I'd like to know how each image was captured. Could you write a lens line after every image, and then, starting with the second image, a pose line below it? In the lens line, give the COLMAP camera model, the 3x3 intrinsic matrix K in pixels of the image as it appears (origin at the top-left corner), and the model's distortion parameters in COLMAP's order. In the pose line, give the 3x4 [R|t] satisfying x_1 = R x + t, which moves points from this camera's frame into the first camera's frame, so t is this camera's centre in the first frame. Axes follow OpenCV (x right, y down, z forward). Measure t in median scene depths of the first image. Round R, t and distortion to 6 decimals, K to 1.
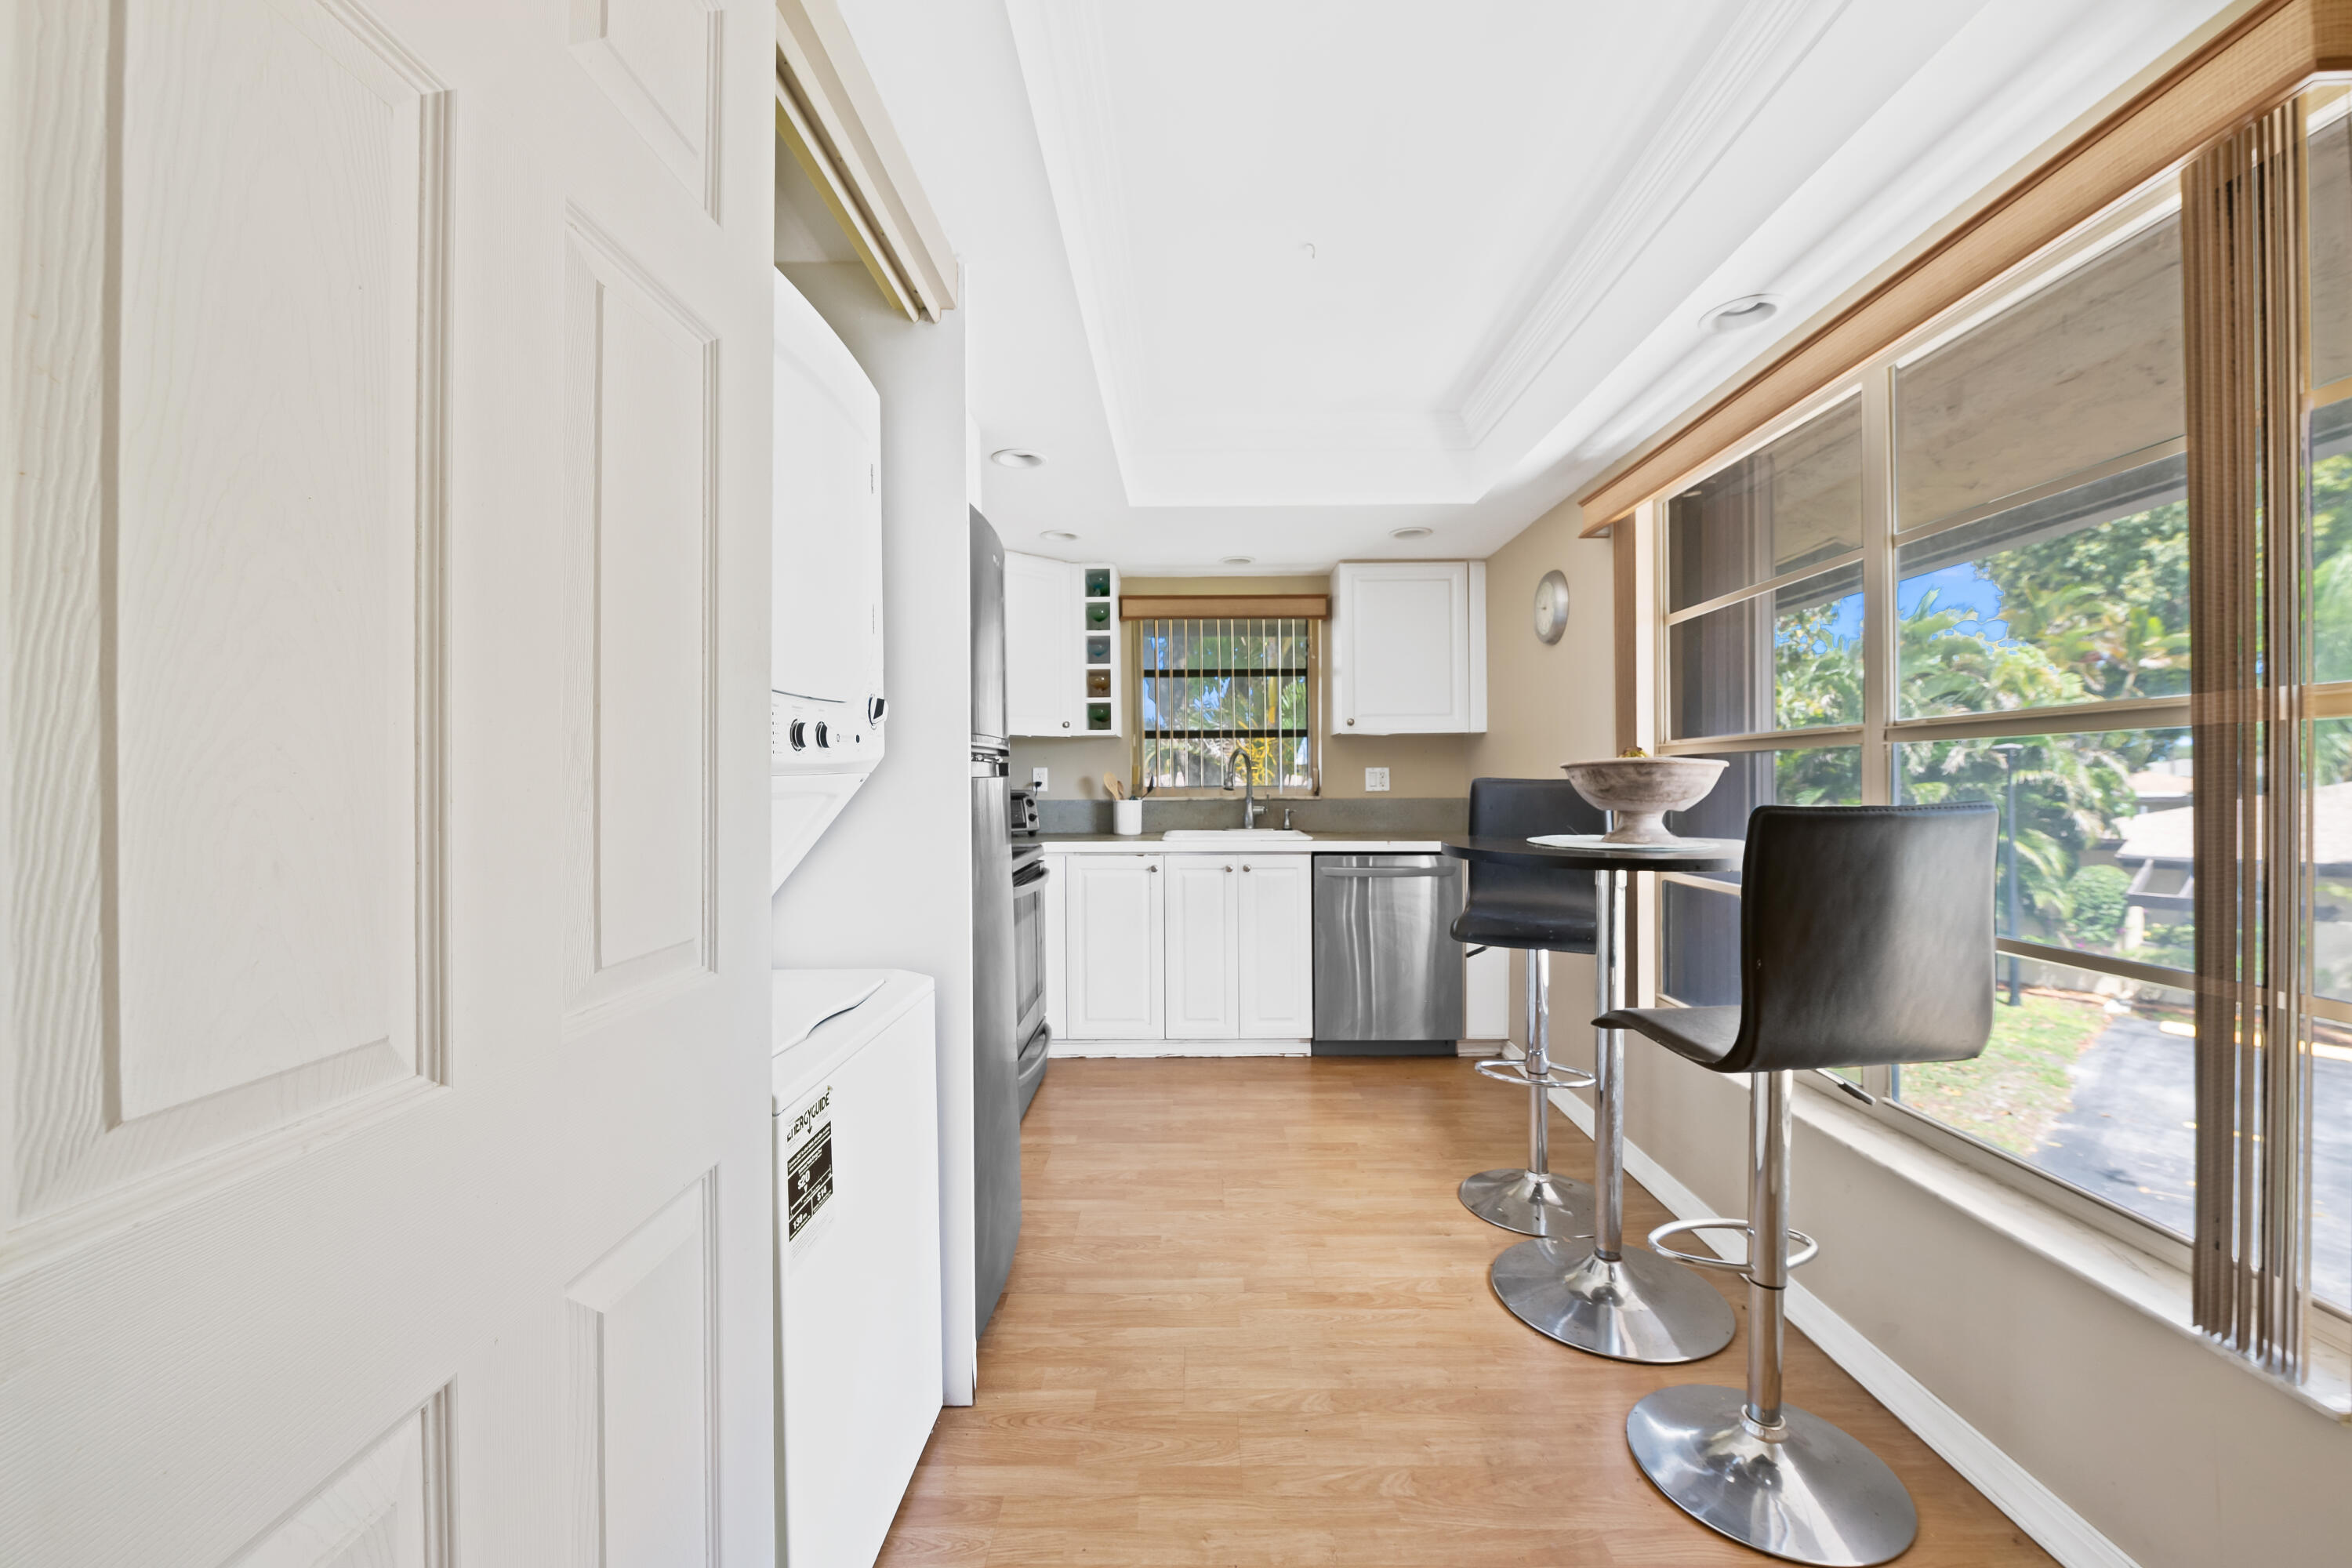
lens RADIAL K [[918.8, 0, 1176.0], [0, 918.8, 784.0], [0, 0, 1]] dist [-0.002007, -0.000117]
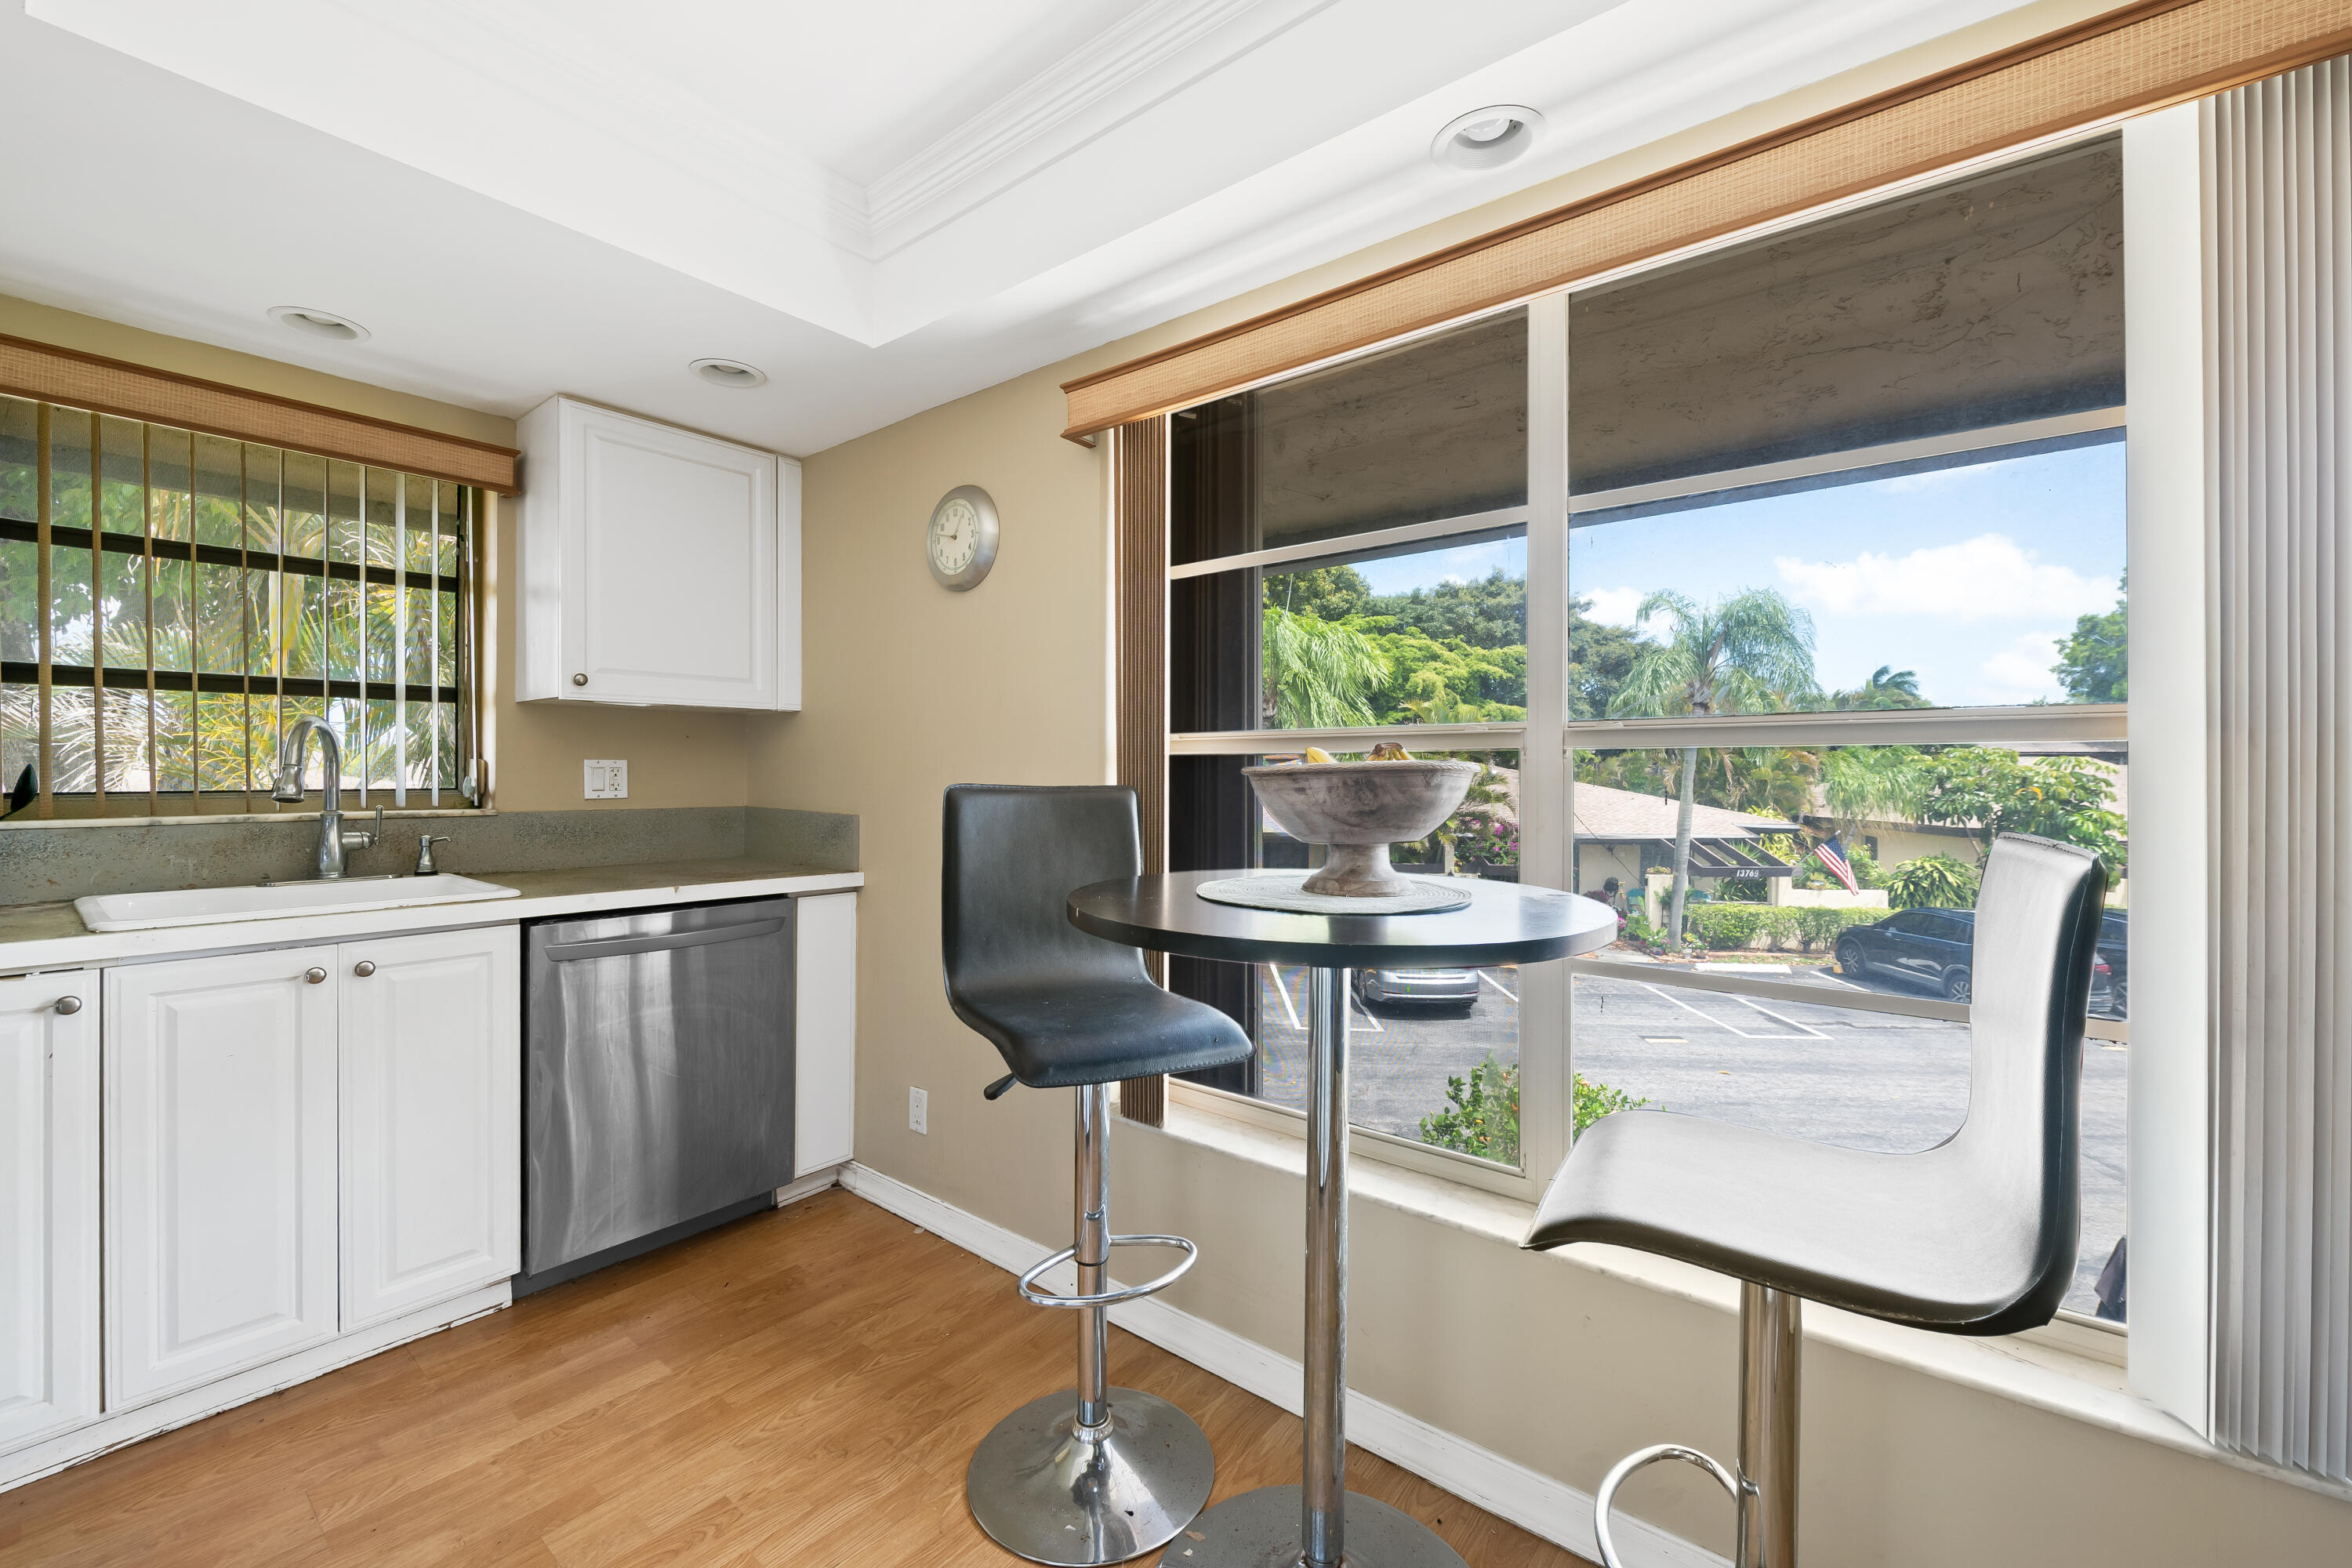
lens RADIAL K [[960.3, 0, 1182.9], [0, 960.3, 769.3], [0, 0, 1]] dist [-0.002739, -0.001007]
pose [[0.608968, 0.009776, 0.793135, -0.054235], [-0.003487, 0.999947, -0.009648, -0.007277], [-0.793187, 0.003110, 0.608970, 0.341645]]
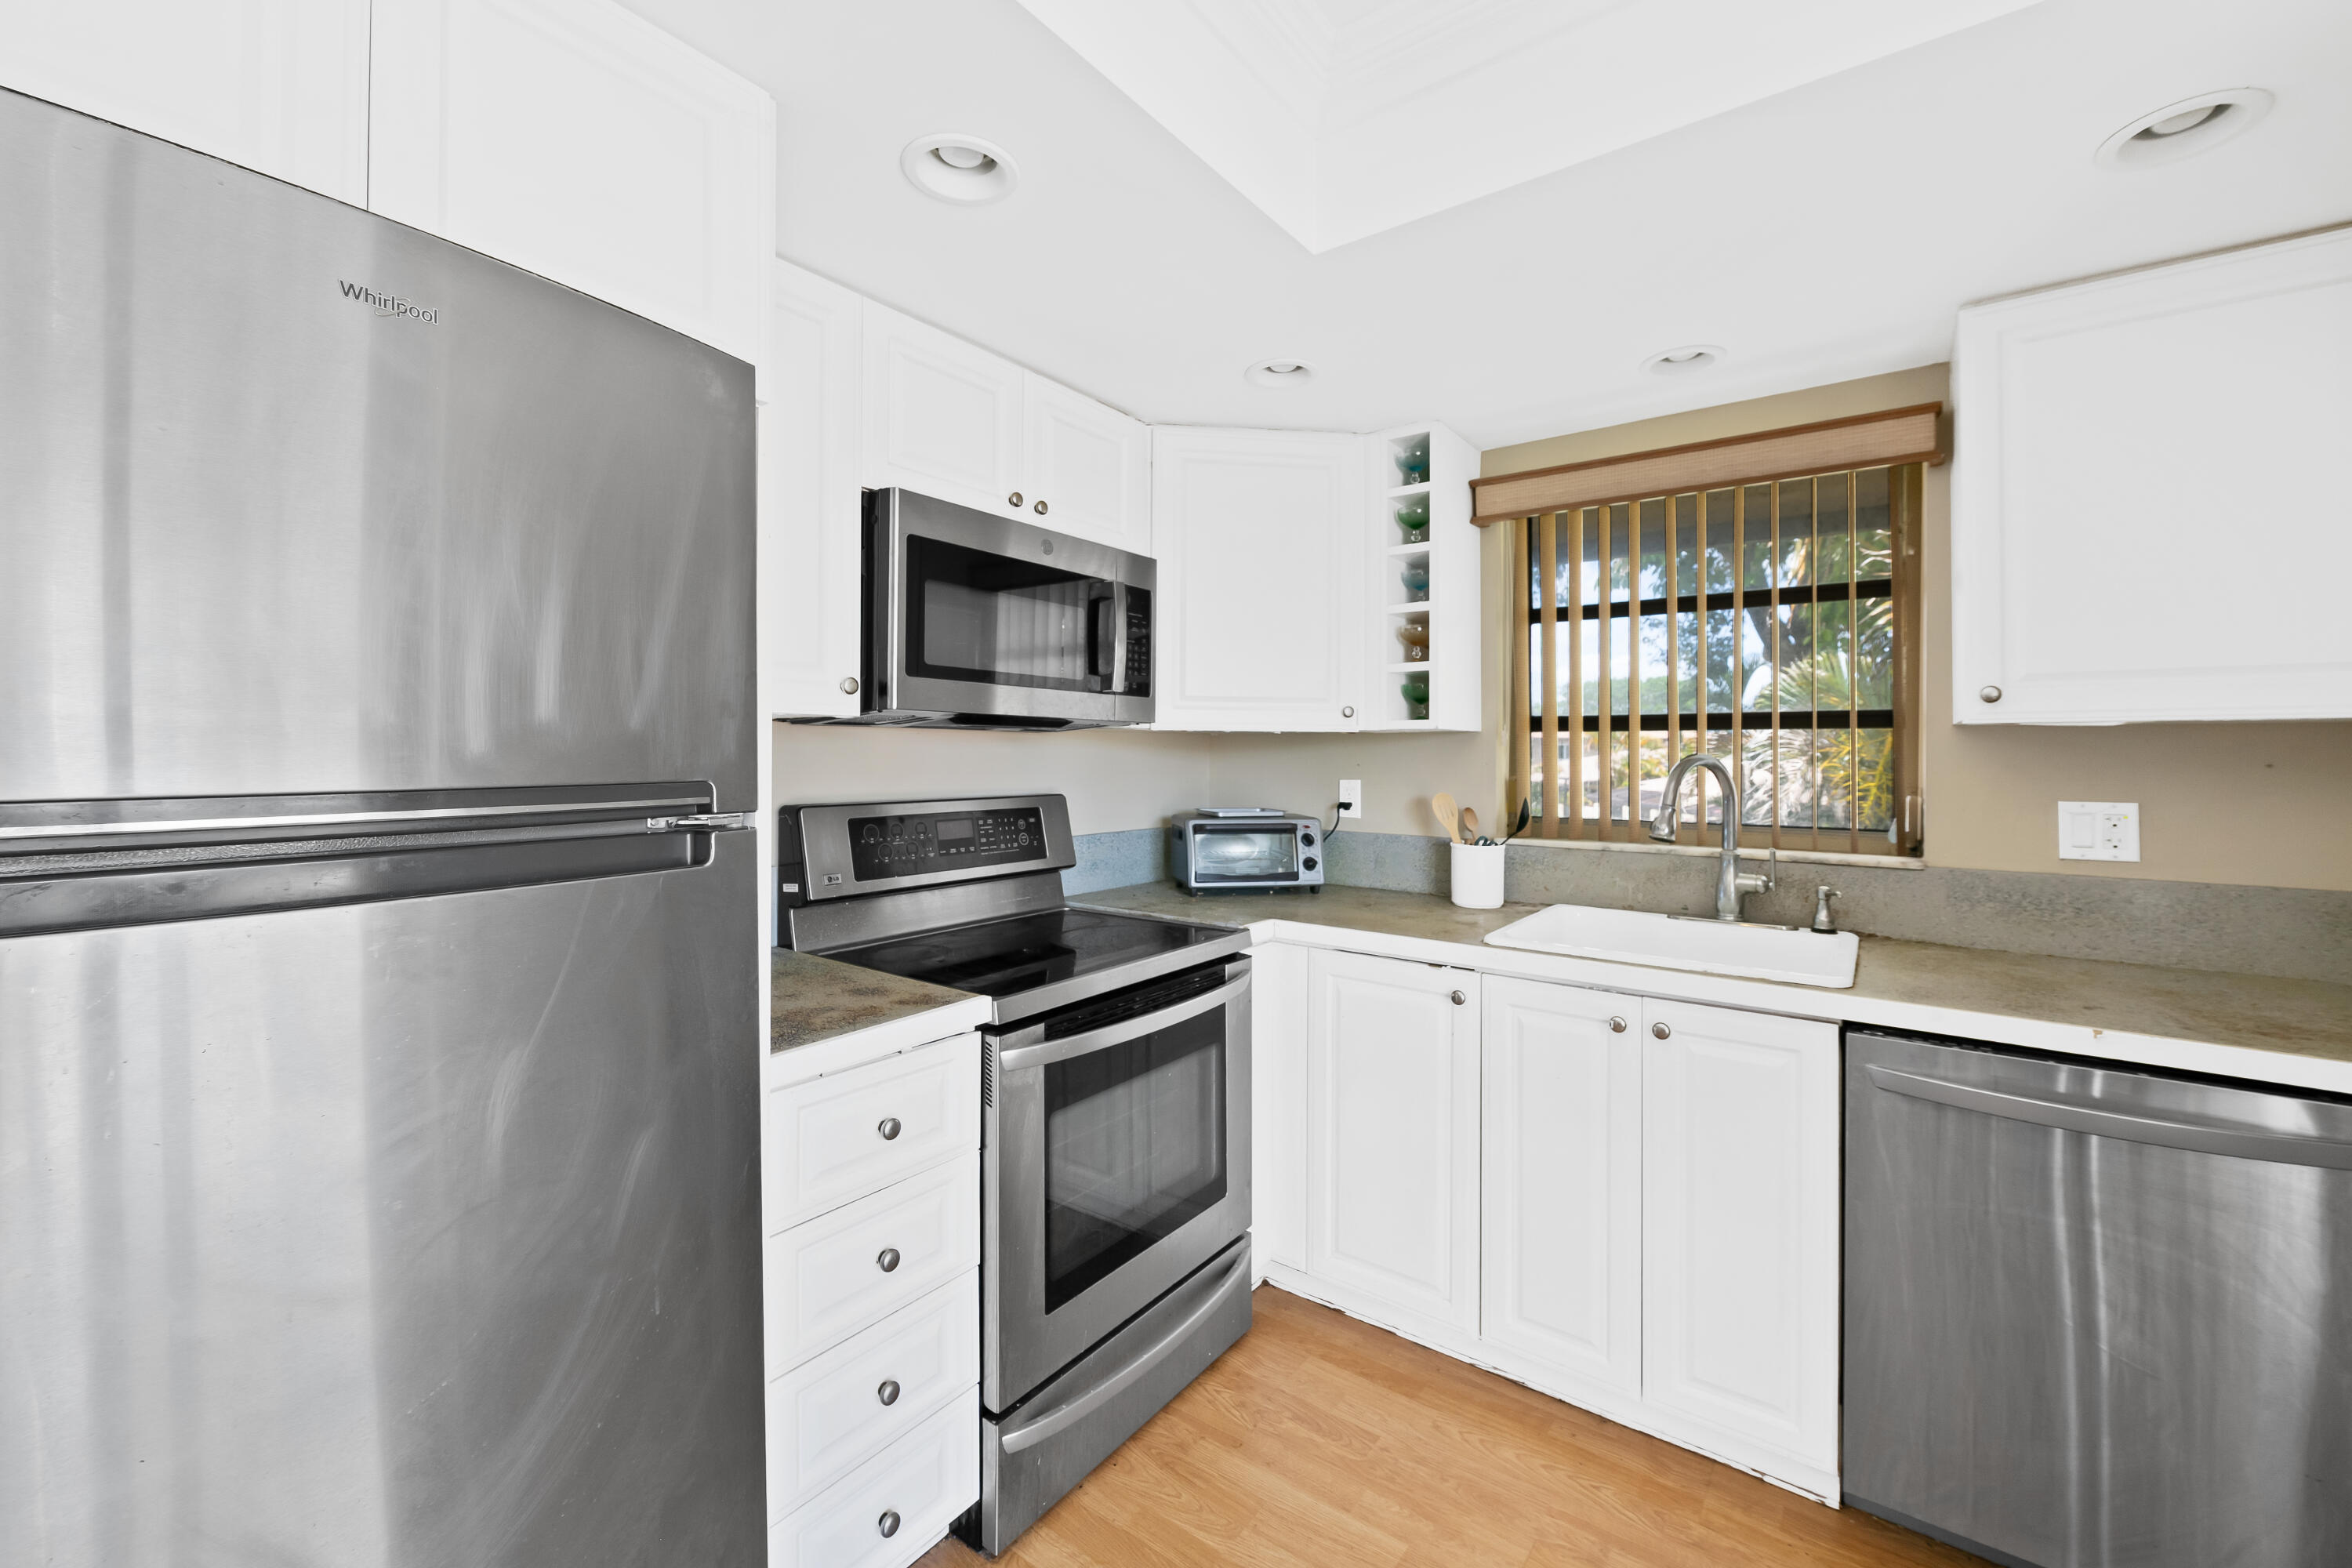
lens RADIAL K [[933.7, 0, 1180.0], [0, 933.7, 751.7], [0, 0, 1]] dist [-0.003737, -0.000376]
pose [[0.812423, 0.009163, -0.582996, 0.139310], [-0.014268, 0.999890, -0.004168, -0.035720], [0.582894, 0.011705, 0.812464, 0.463156]]
